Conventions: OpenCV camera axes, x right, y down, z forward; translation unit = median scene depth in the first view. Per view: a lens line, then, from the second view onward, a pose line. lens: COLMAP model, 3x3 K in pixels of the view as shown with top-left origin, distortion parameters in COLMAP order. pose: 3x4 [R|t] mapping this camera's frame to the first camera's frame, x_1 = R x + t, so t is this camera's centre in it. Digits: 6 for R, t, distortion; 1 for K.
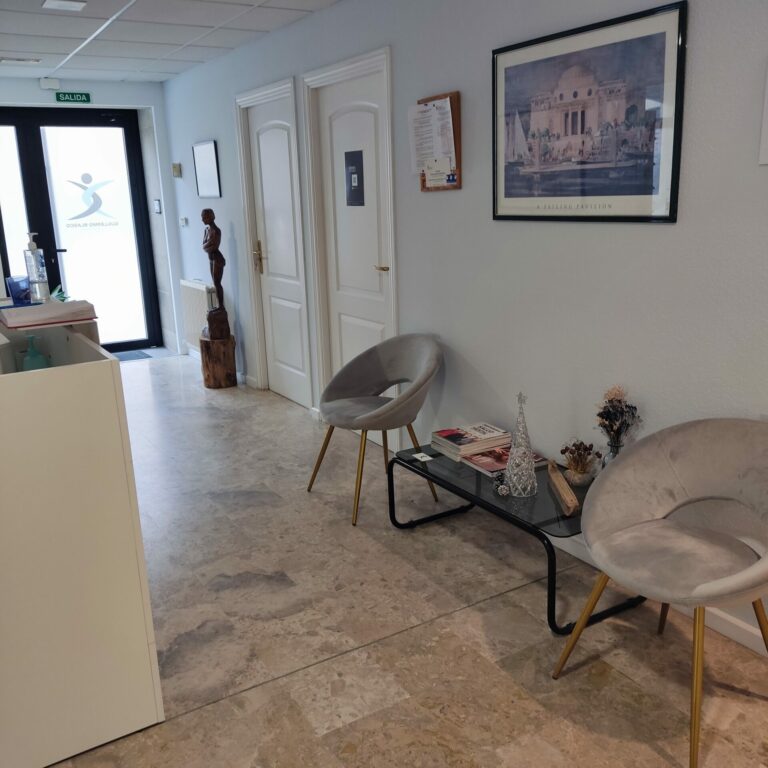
lens RADIAL K [[771.6, 0, 384.9], [0, 771.6, 384.5], [0, 0, 1]] dist [0.064157, 0.000000]
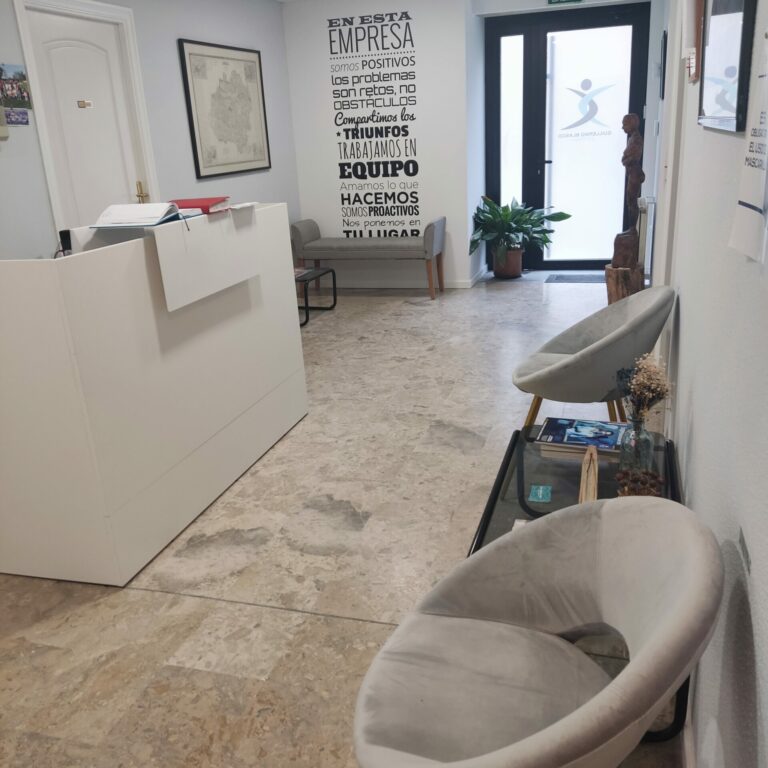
lens RADIAL K [[771.6, 0, 383.4], [0, 771.6, 383.0], [0, 0, 1]] dist [0.064157, 0.000000]
pose [[0.660158, 0.229110, -0.715332, 0.512097], [-0.152626, 0.973394, 0.170910, -0.075768], [0.735457, -0.003649, 0.677562, 0.377995]]
